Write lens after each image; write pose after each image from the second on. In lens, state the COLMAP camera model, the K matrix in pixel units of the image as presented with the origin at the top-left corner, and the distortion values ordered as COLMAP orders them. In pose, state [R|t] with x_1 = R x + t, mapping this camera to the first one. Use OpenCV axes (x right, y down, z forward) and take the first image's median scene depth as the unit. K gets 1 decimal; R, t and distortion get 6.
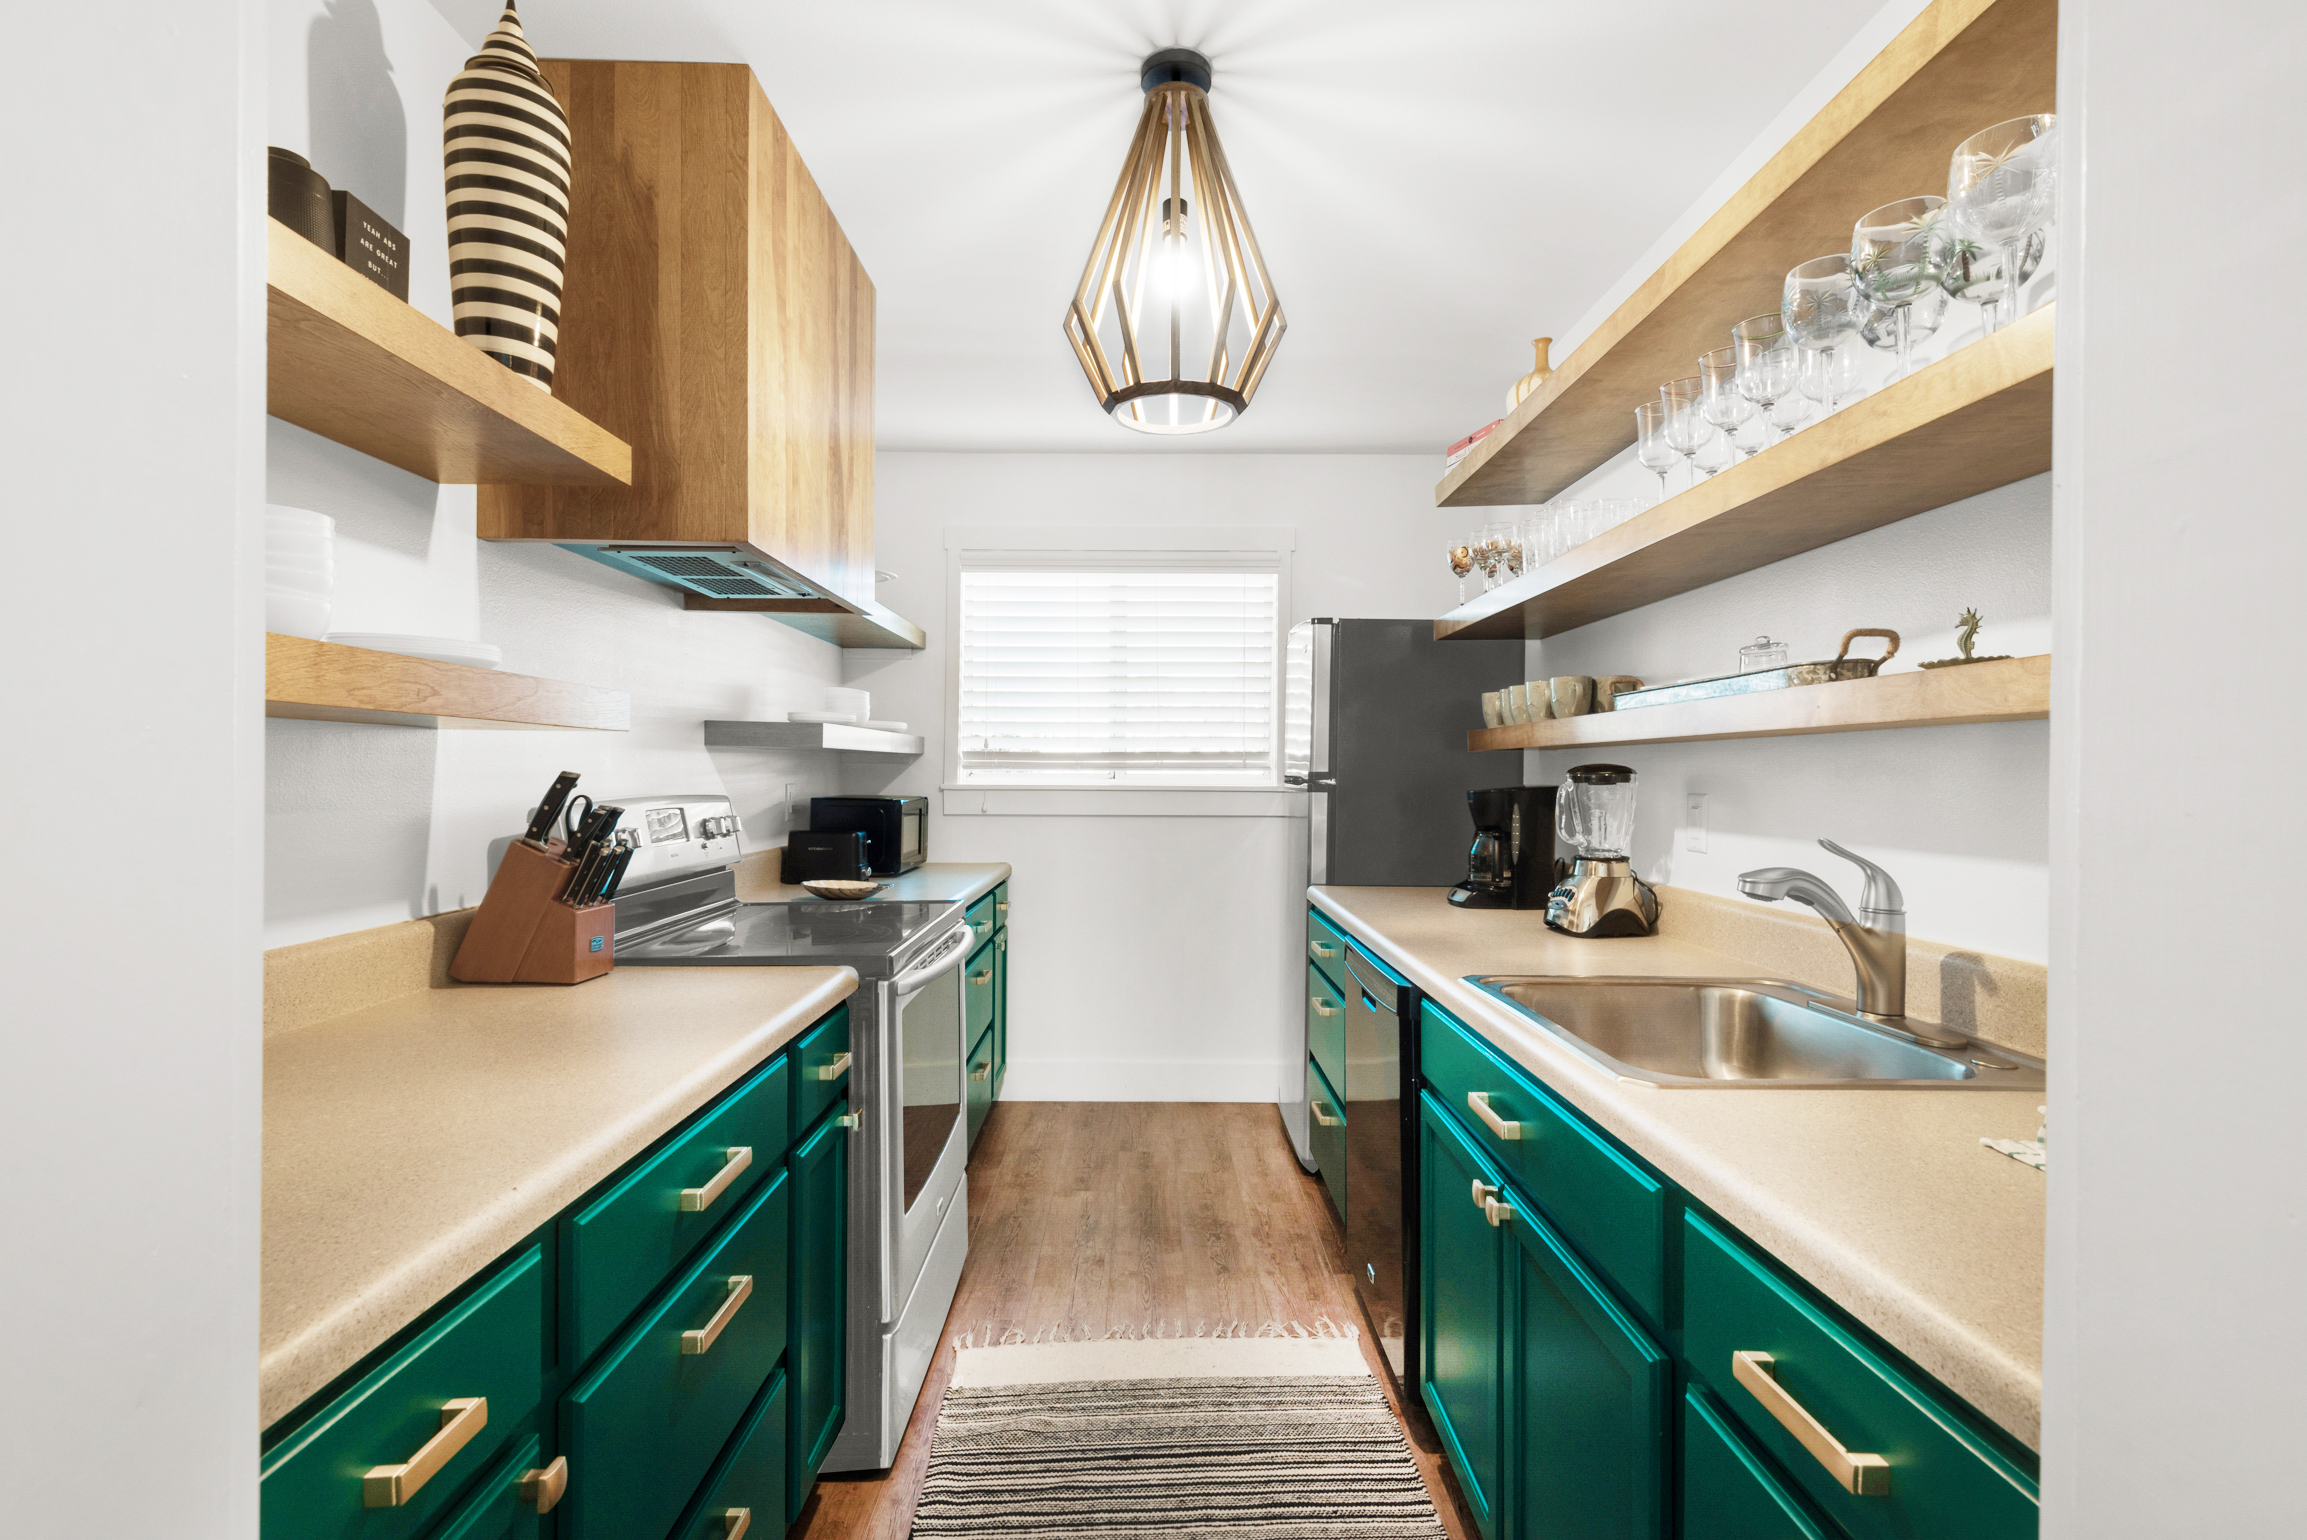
lens RADIAL K [[1022.3, 0, 1165.7], [0, 1022.3, 776.0], [0, 0, 1]] dist [0.002514, 0.000134]
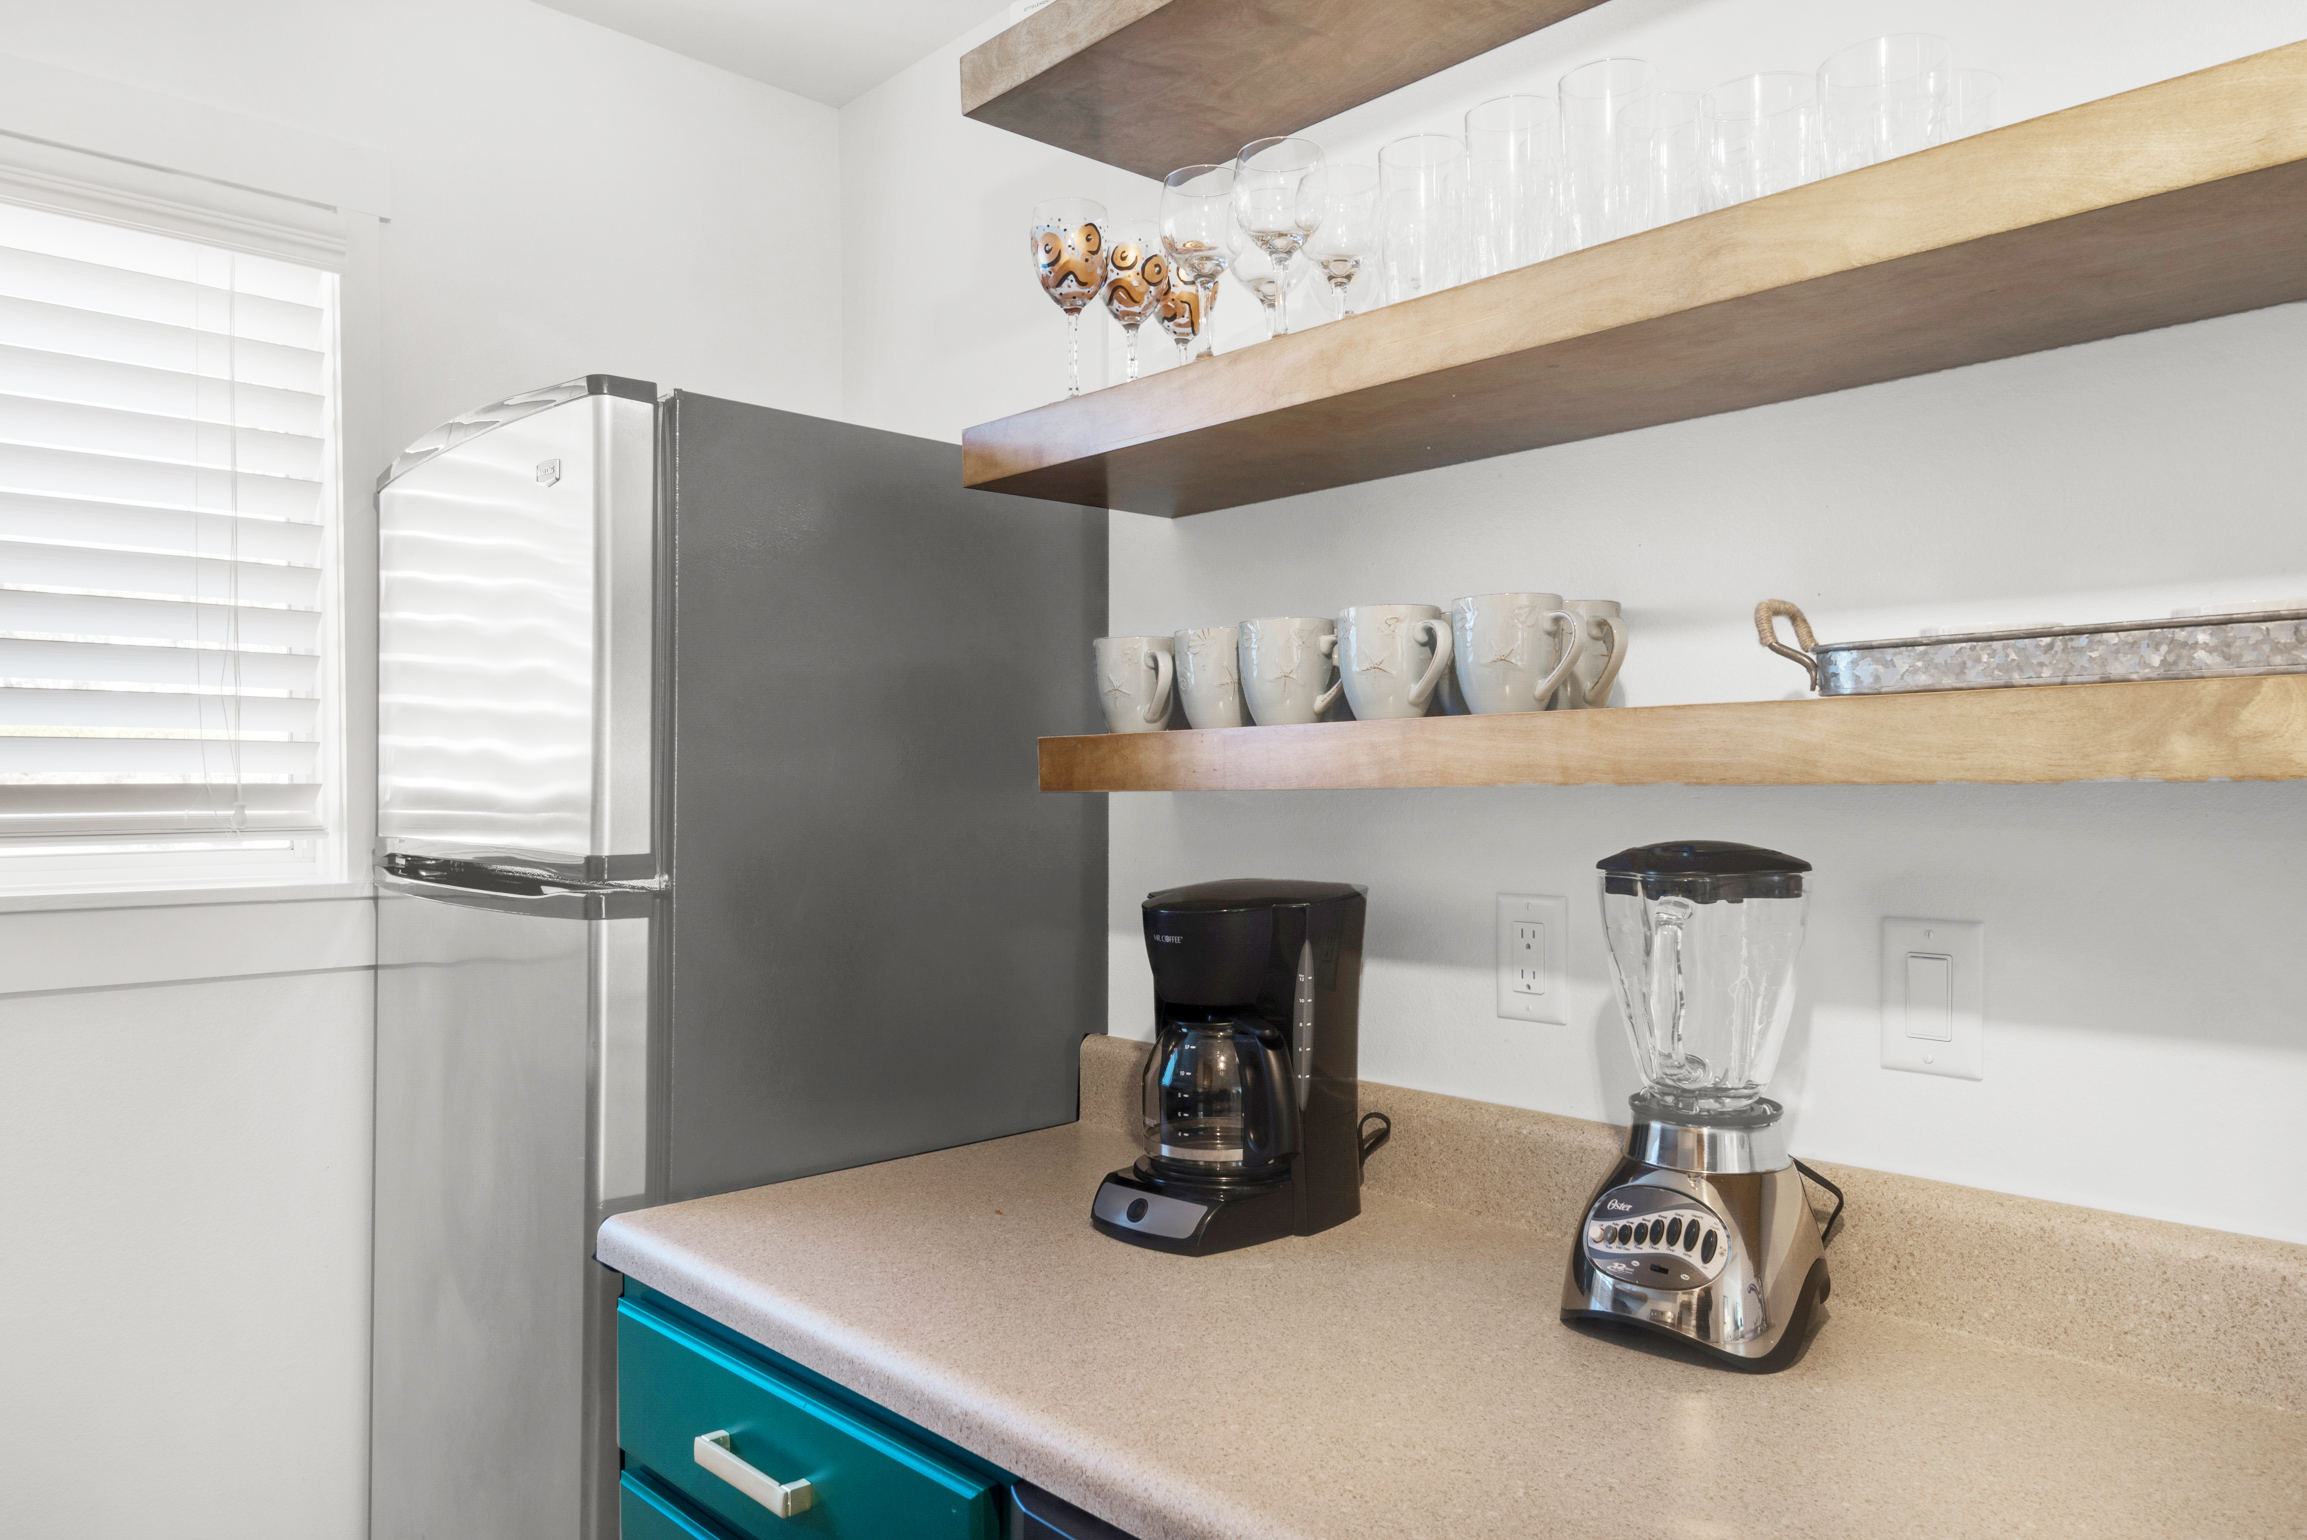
lens RADIAL K [[1501.1, 0, 1235.2], [0, 1501.1, 830.4], [0, 0, 1]] dist [0.004894, 0.001757]
pose [[0.721960, -0.023242, 0.691544, -0.038668], [0.009099, 0.999668, 0.024098, -0.022651], [-0.691875, -0.011105, 0.721932, 0.542119]]
